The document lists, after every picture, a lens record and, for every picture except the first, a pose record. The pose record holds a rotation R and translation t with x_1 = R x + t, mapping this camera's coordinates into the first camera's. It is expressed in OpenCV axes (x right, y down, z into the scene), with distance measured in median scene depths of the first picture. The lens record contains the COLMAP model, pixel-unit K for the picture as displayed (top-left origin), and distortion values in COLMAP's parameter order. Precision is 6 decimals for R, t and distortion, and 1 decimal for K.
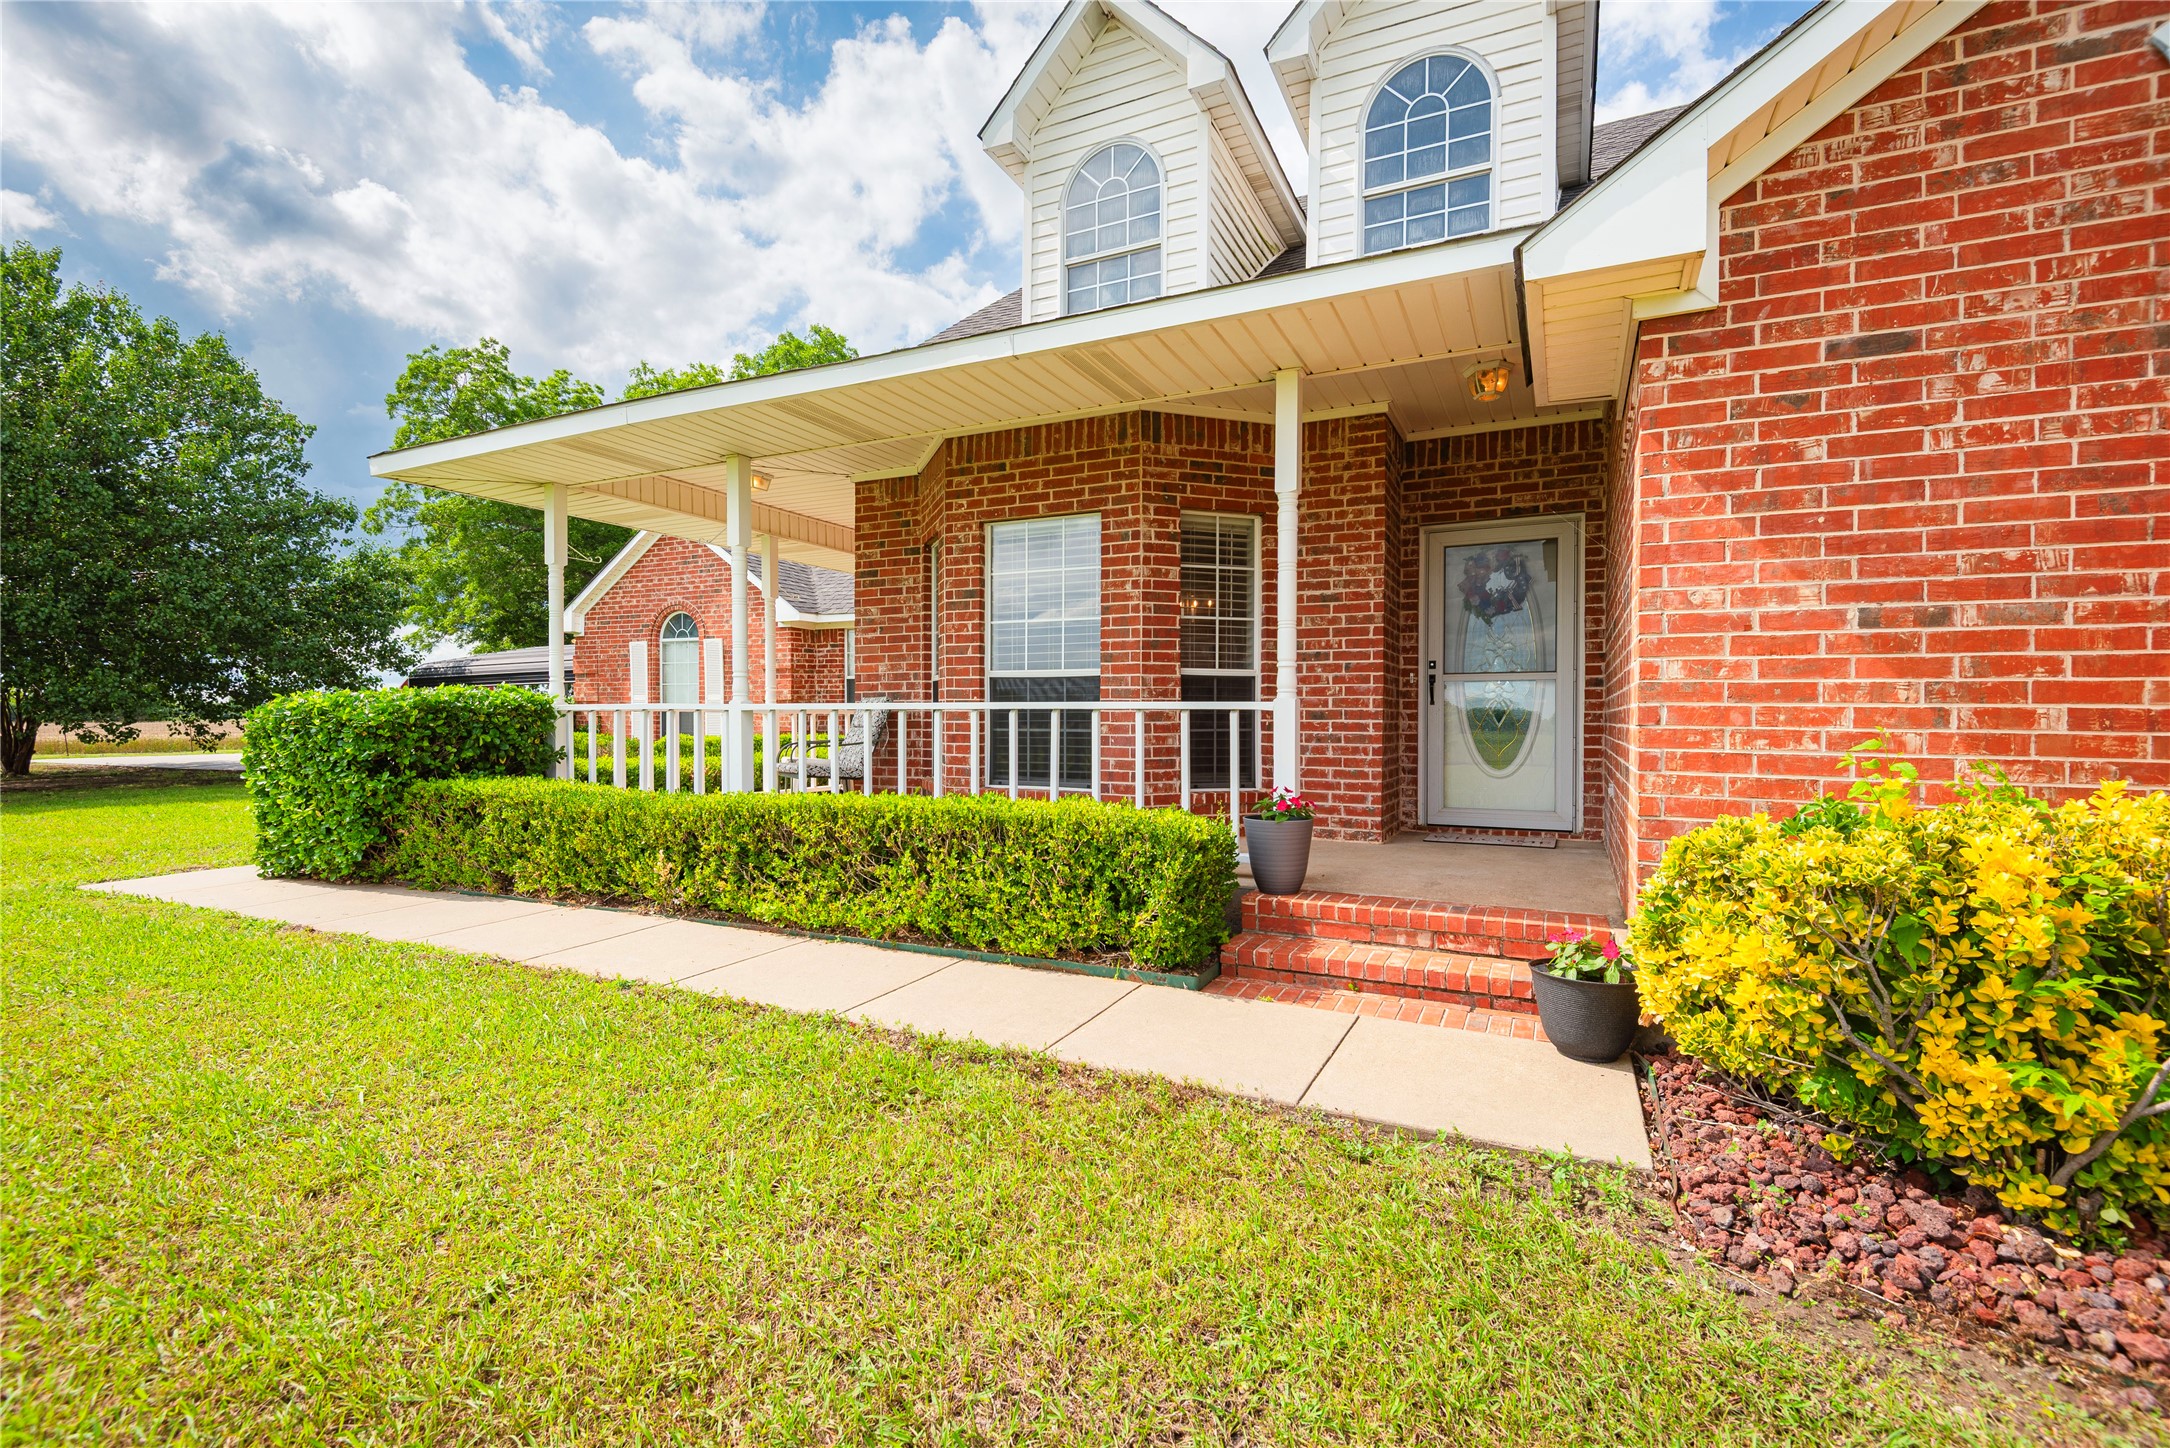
lens RADIAL K [[976.6, 0, 1077.4], [0, 976.6, 725.8], [0, 0, 1]] dist [0.029434, -0.017384]
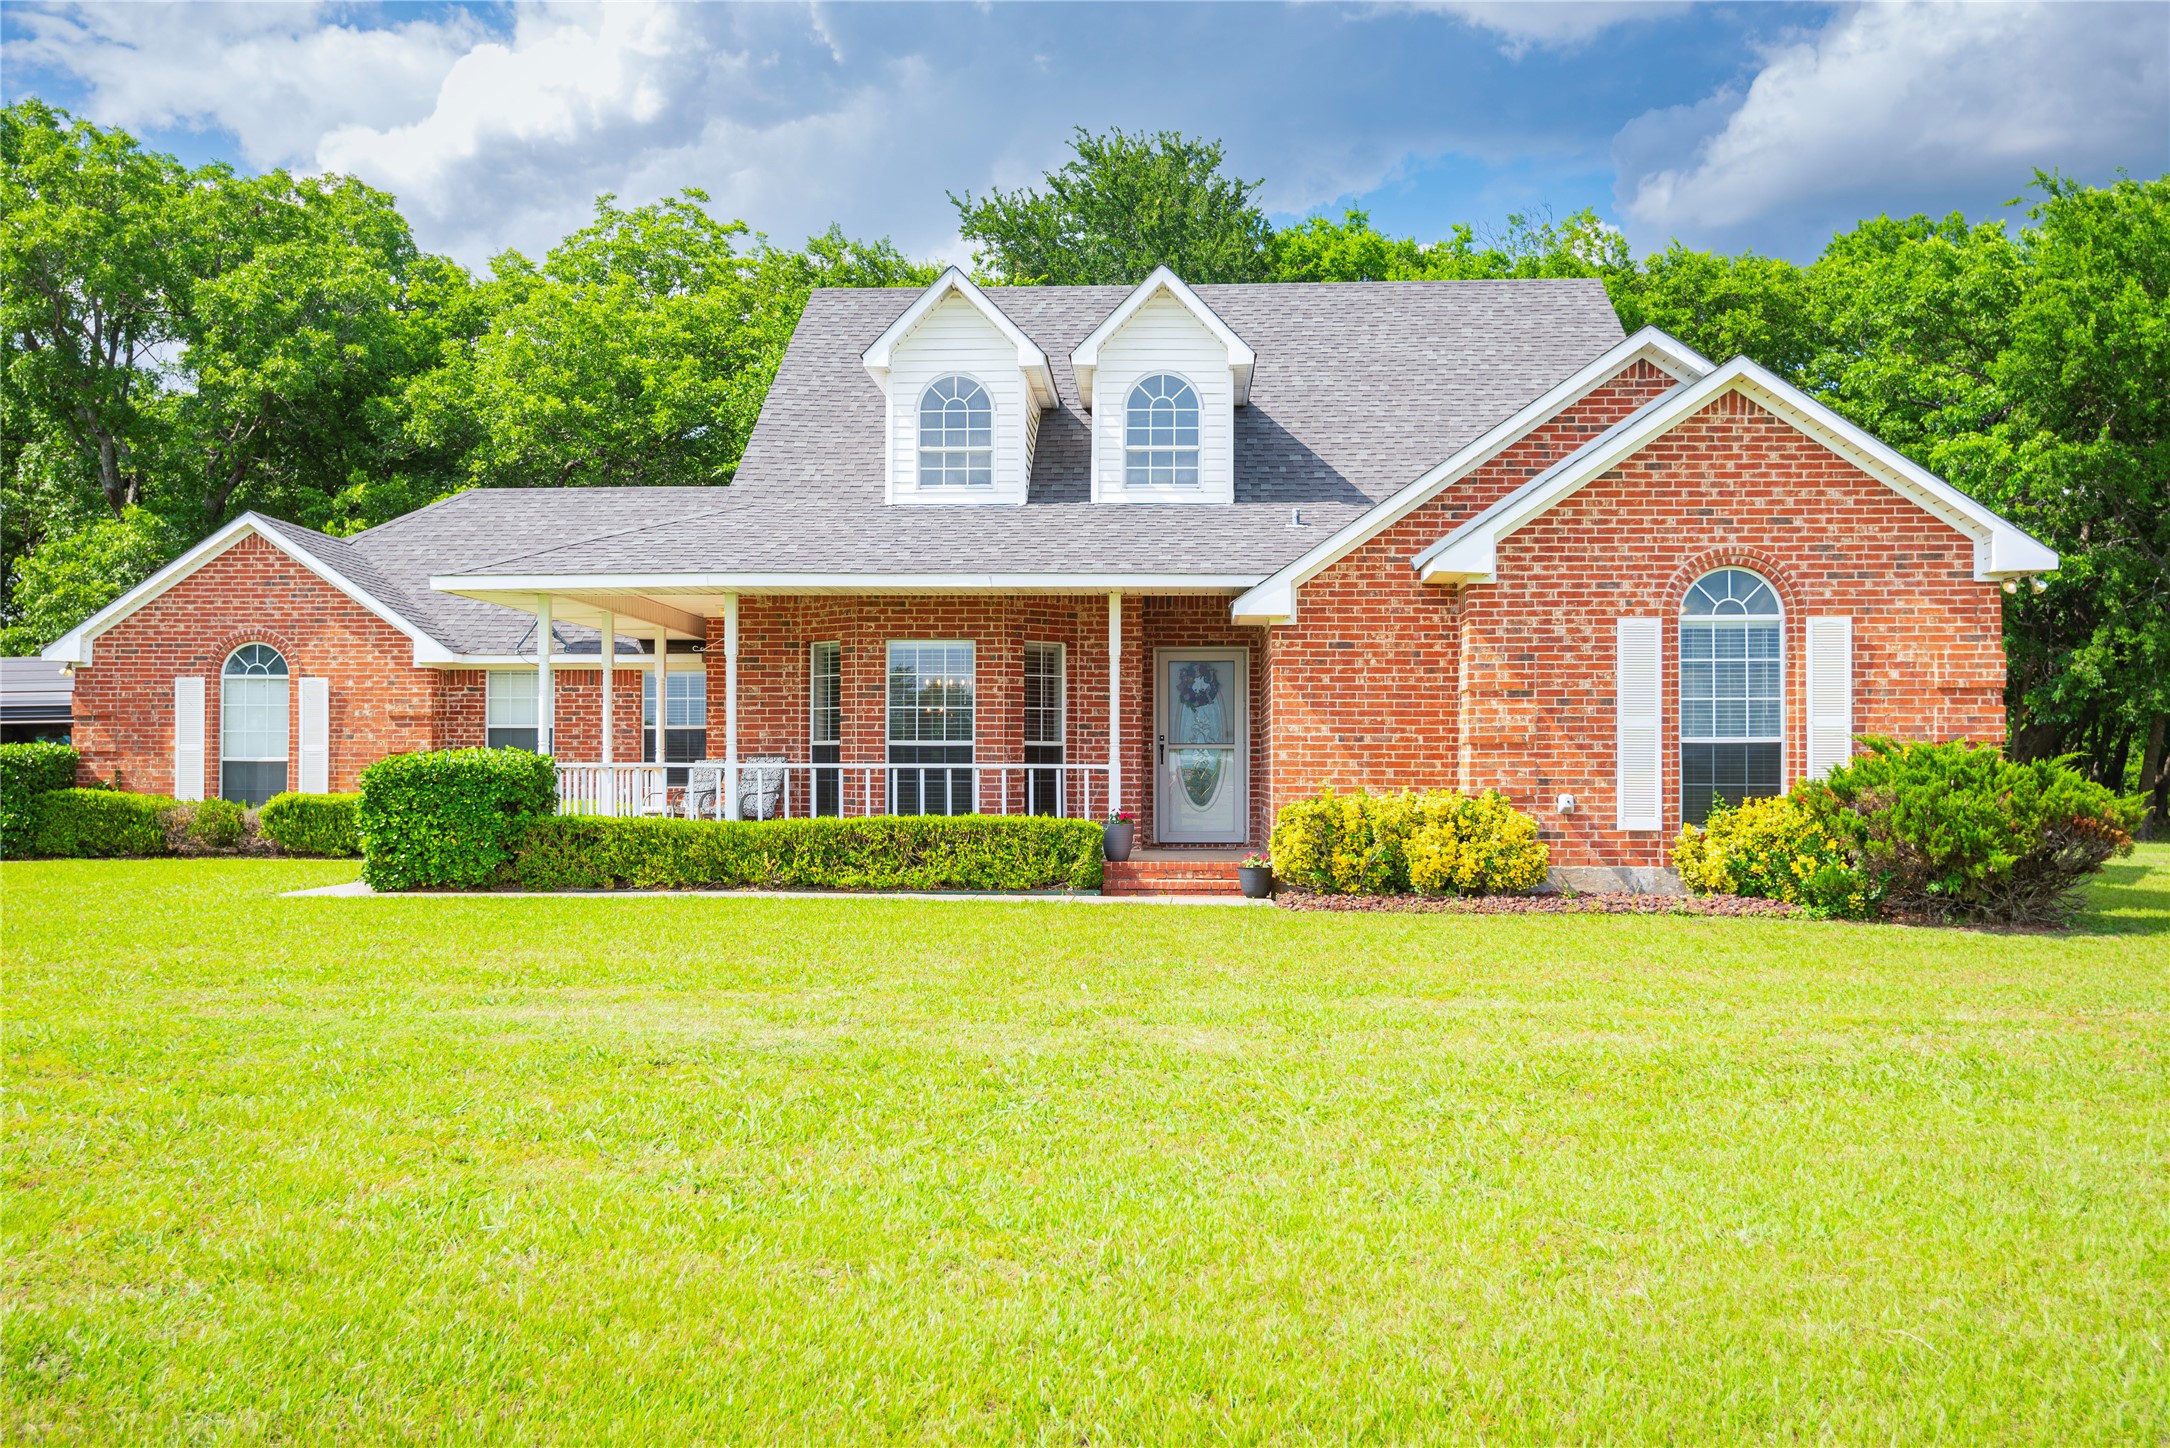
lens RADIAL K [[2186.3, 0, 1083.9], [0, 2186.3, 726.0], [0, 0, 1]] dist [-0.013332, 0.000000]
pose [[0.915536, 0.008311, 0.402151, -1.730941], [0.003622, 0.999576, -0.028903, 0.025788], [-0.402221, 0.027919, 0.915117, -3.198746]]
